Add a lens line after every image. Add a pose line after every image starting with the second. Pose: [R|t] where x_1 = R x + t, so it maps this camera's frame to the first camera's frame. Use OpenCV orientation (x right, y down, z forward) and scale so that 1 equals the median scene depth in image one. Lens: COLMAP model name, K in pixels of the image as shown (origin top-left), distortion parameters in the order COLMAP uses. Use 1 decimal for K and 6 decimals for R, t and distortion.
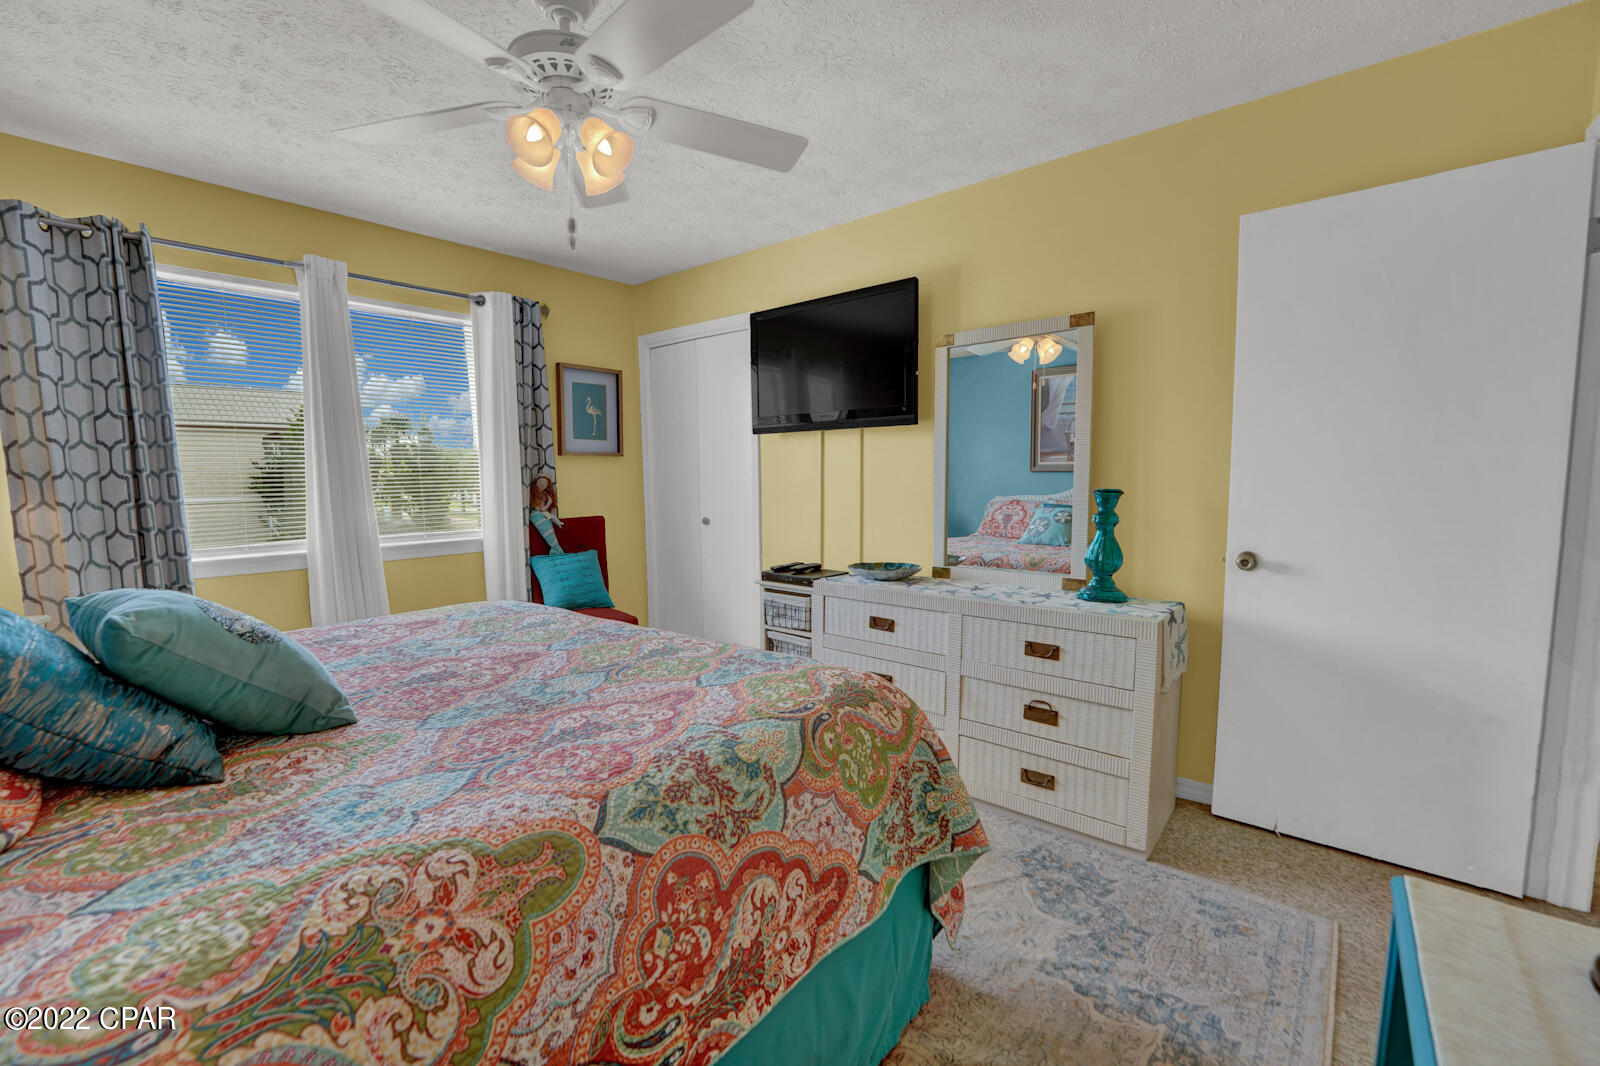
lens RADIAL K [[648.6, 0, 801.7], [0, 648.6, 534.2], [0, 0, 1]] dist [-0.030437, 0.003538]
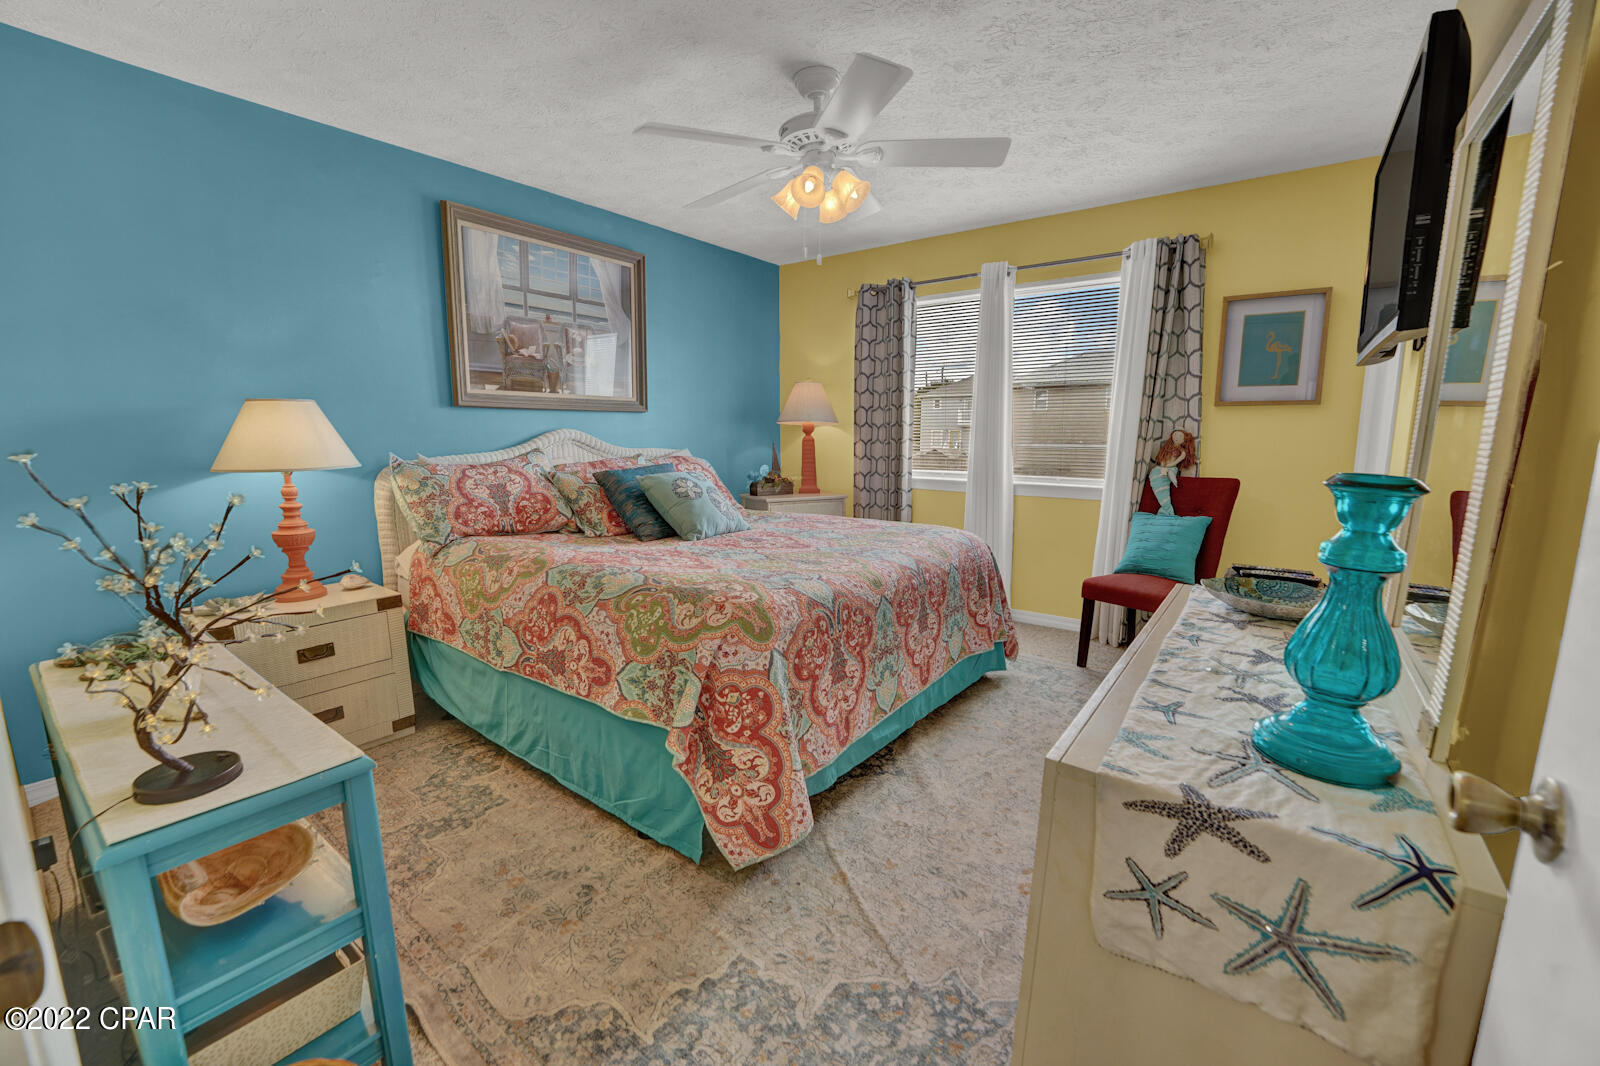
lens RADIAL K [[648.6, 0, 788.7], [0, 648.6, 539.7], [0, 0, 1]] dist [-0.030437, 0.003538]
pose [[0.046823, 0.176879, -0.983118, 1.395985], [-0.093105, 0.980686, 0.172007, -0.114062], [0.994555, 0.083479, 0.062387, 1.109016]]
